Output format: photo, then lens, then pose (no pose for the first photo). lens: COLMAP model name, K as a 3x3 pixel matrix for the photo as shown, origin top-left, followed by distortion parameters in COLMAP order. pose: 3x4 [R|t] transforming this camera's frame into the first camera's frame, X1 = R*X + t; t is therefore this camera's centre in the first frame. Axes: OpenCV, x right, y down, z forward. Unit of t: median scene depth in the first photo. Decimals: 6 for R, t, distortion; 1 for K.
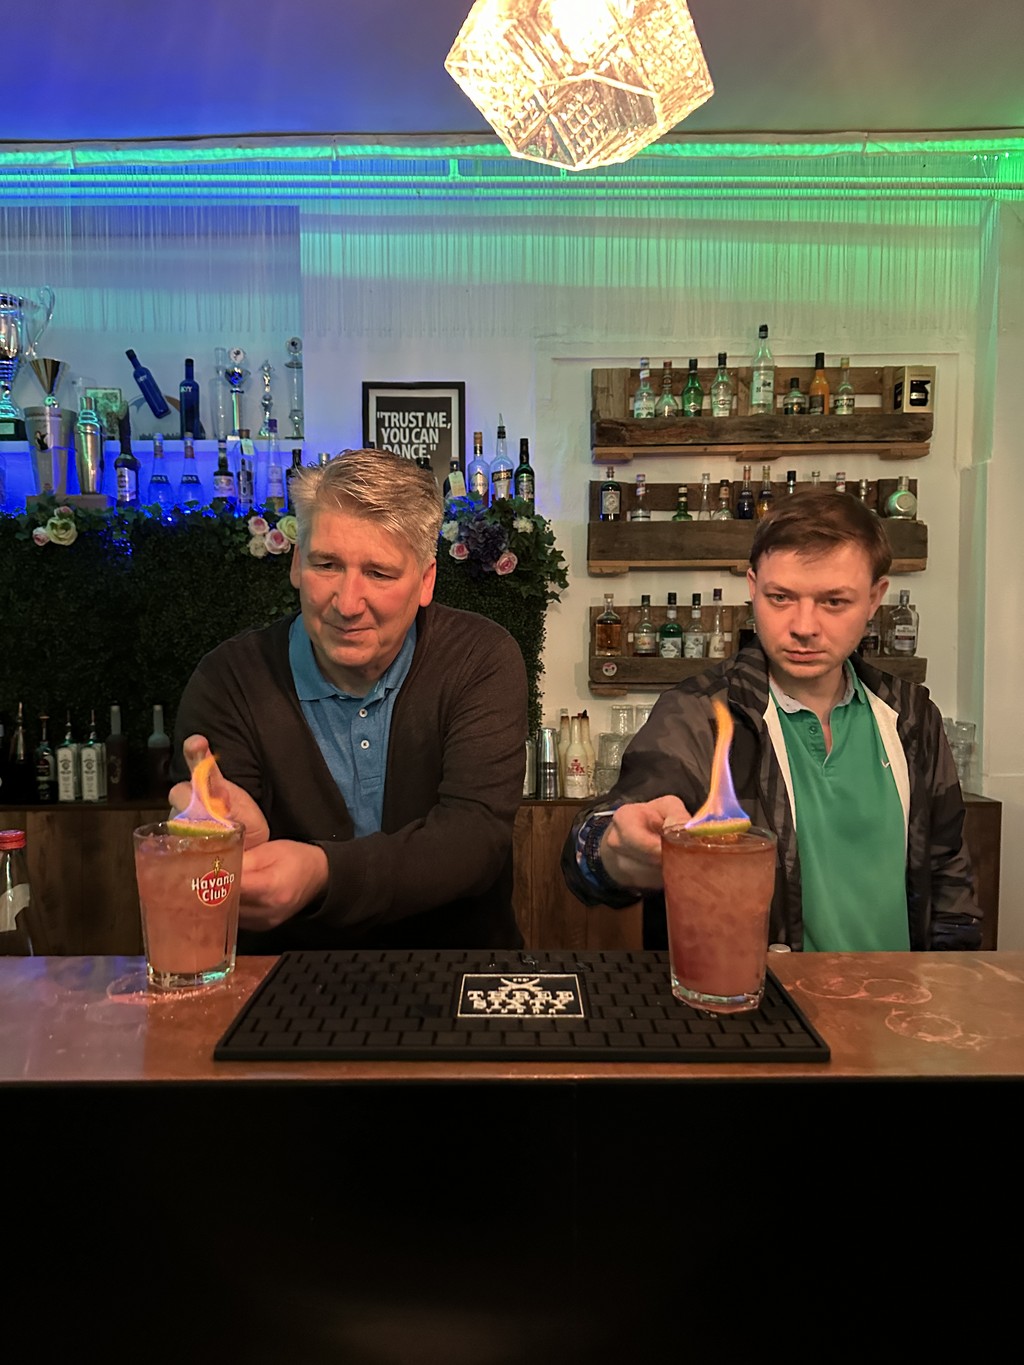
lens RADIAL K [[954.8, 0, 517.9], [0, 954.8, 699.9], [0, 0, 1]] dist [0.027586, -0.039857]
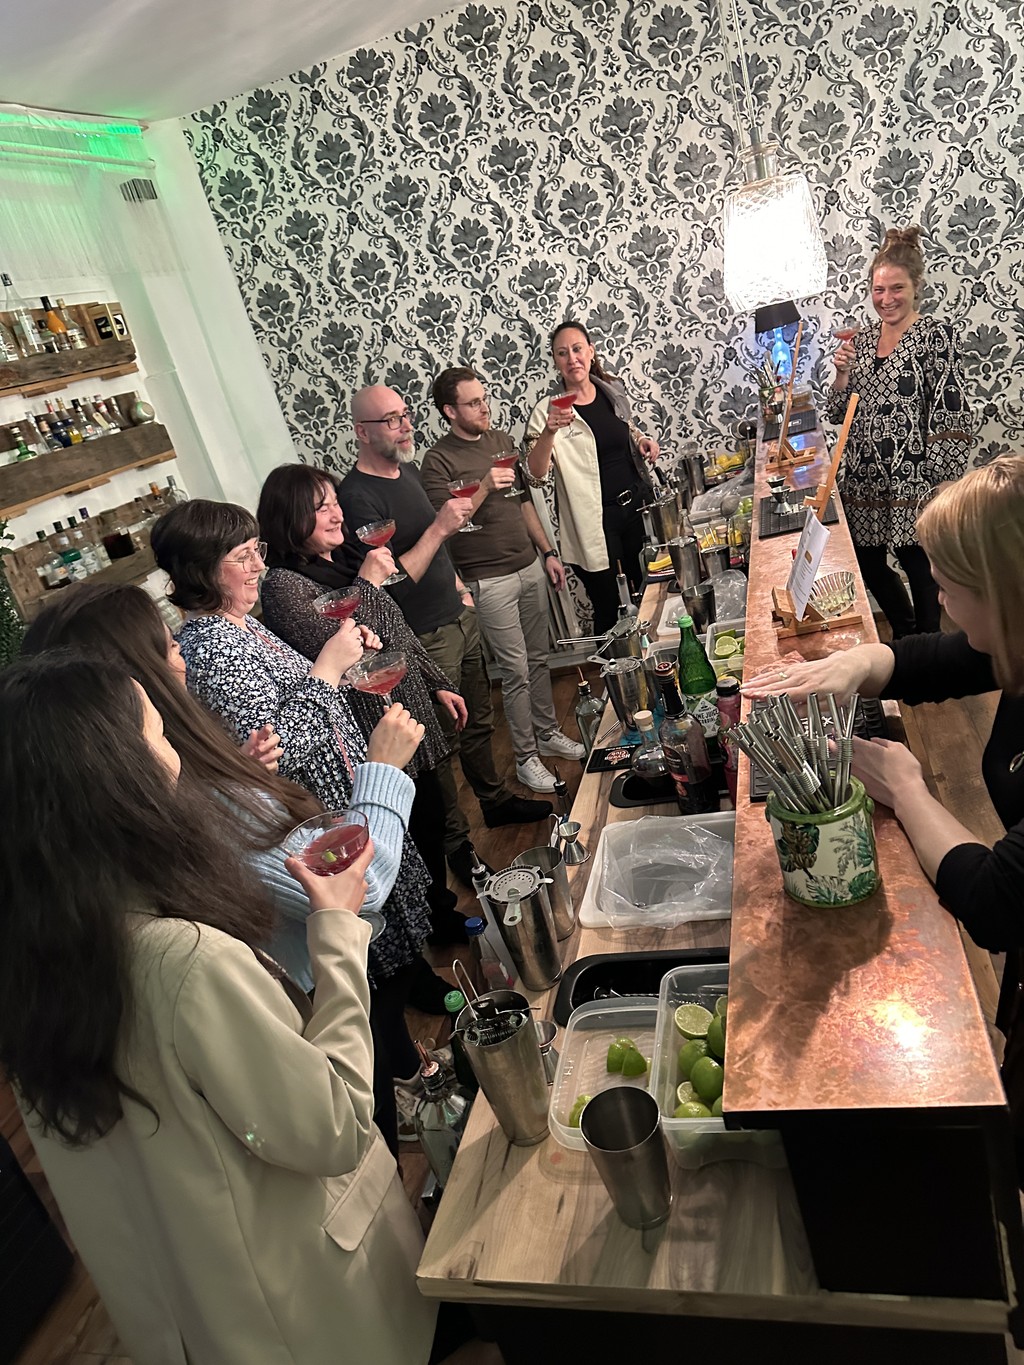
lens RADIAL K [[954.8, 0, 505.6], [0, 954.8, 694.7], [0, 0, 1]] dist [0.027586, -0.039857]
pose [[0.252384, -0.414470, 0.874366, -0.772993], [0.329665, 0.886390, 0.325013, -0.125999], [-0.909738, 0.206220, 0.360347, 0.167974]]
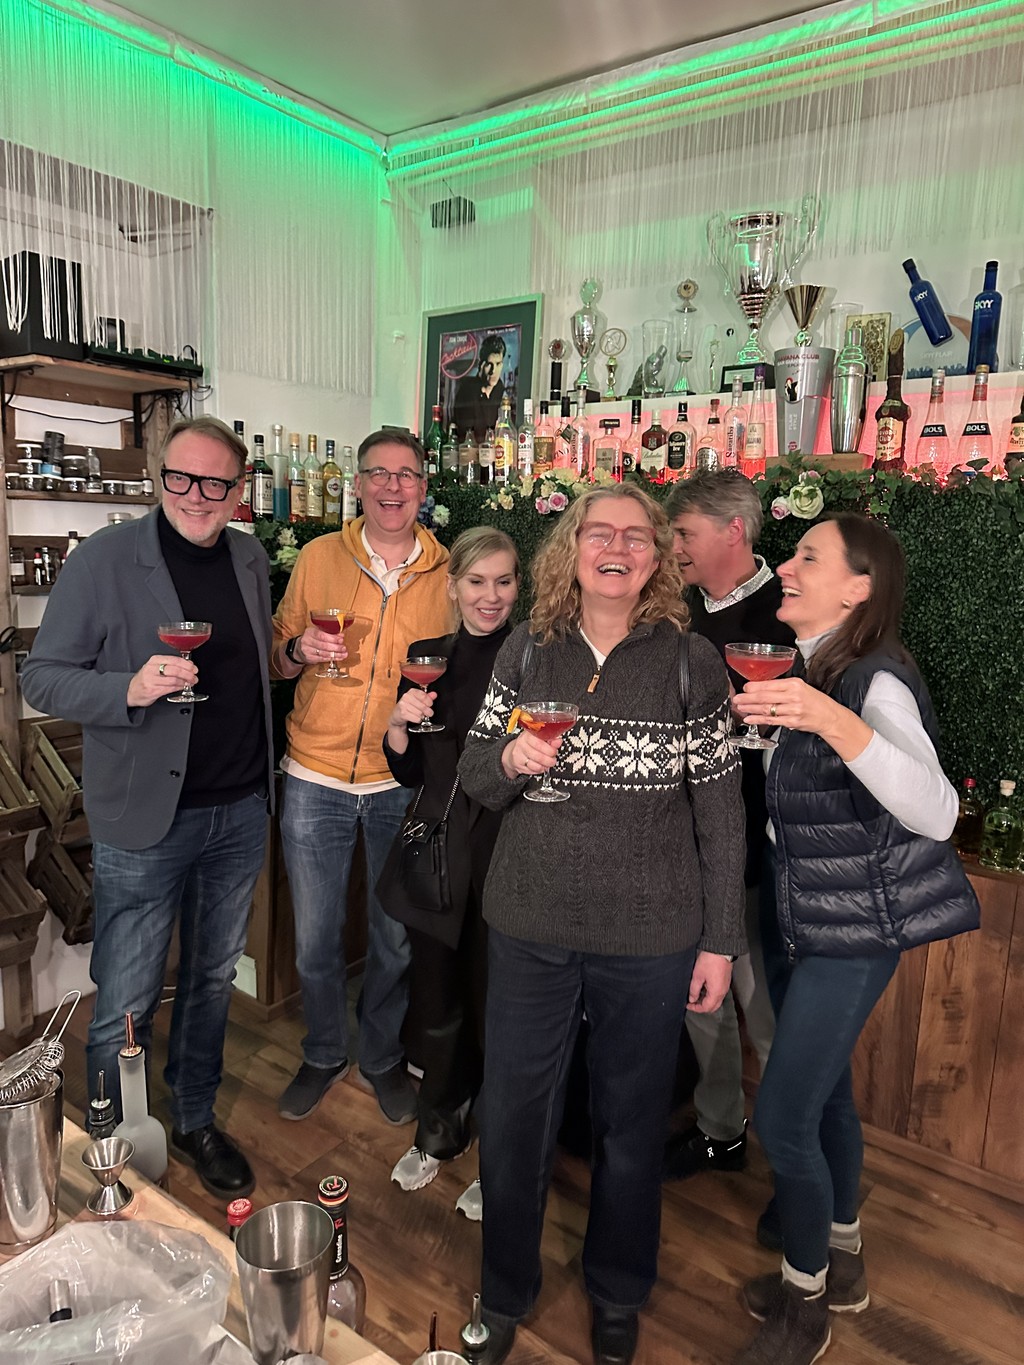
lens RADIAL K [[954.8, 0, 516.7], [0, 954.8, 692.6], [0, 0, 1]] dist [0.027586, -0.039857]
pose [[0.790081, 0.124424, -0.600242, -0.152640], [-0.070964, 0.991165, 0.112049, -0.085551], [0.608881, -0.045932, 0.791931, 0.183254]]
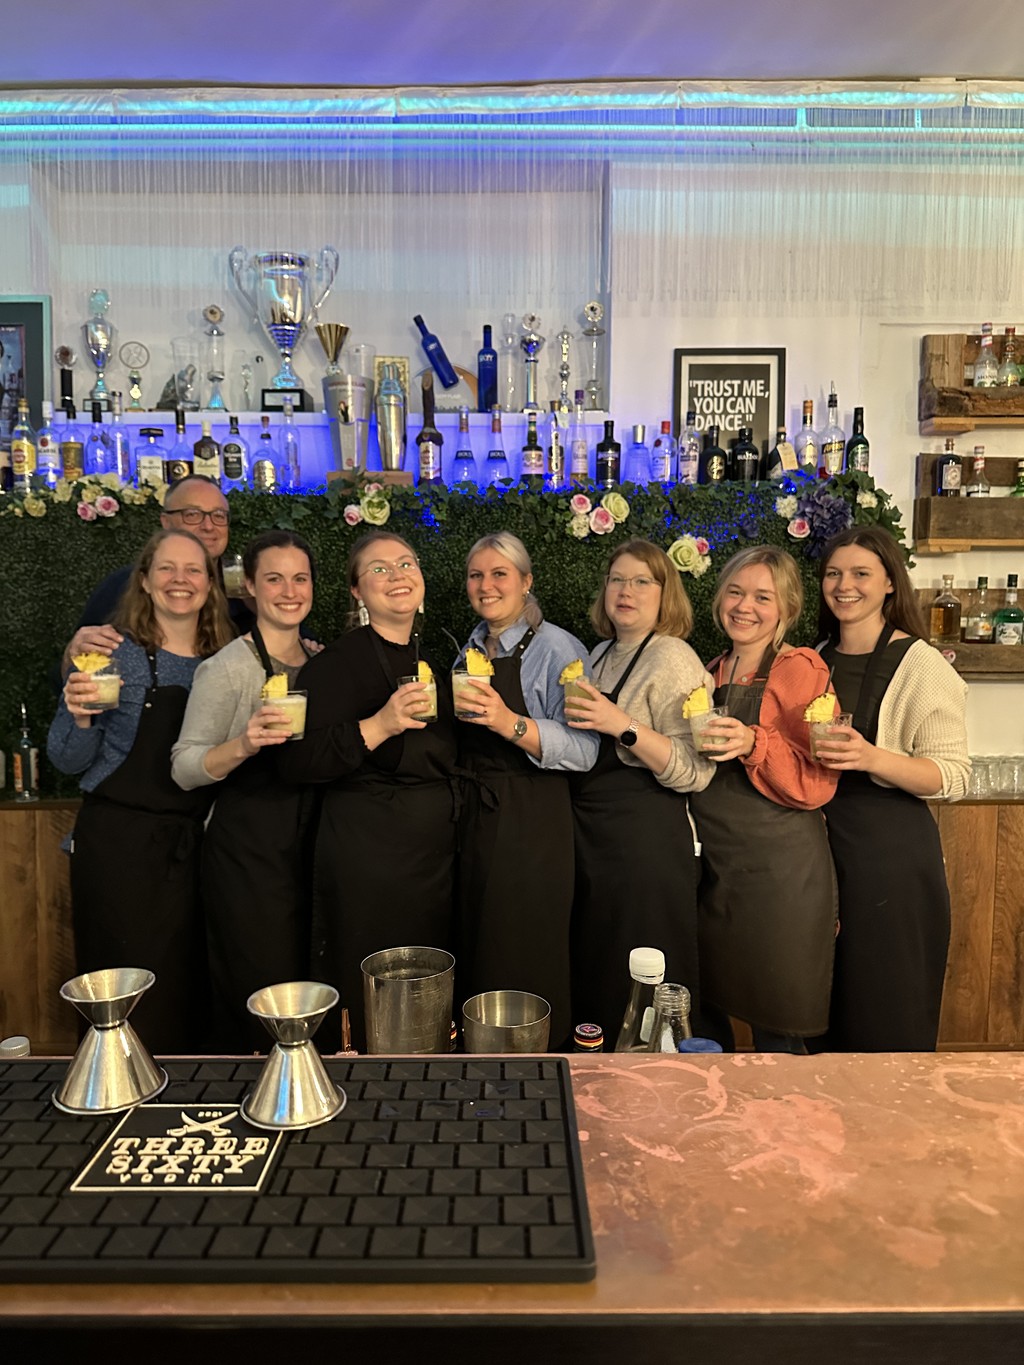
lens RADIAL K [[954.8, 0, 507.2], [0, 954.8, 684.6], [0, 0, 1]] dist [0.027586, -0.039857]
pose [[1.000000, 0.000326, 0.000563, -0.335226], [-0.000328, 0.999991, 0.004282, -0.009034], [-0.000561, -0.004282, 0.999991, 0.065877]]
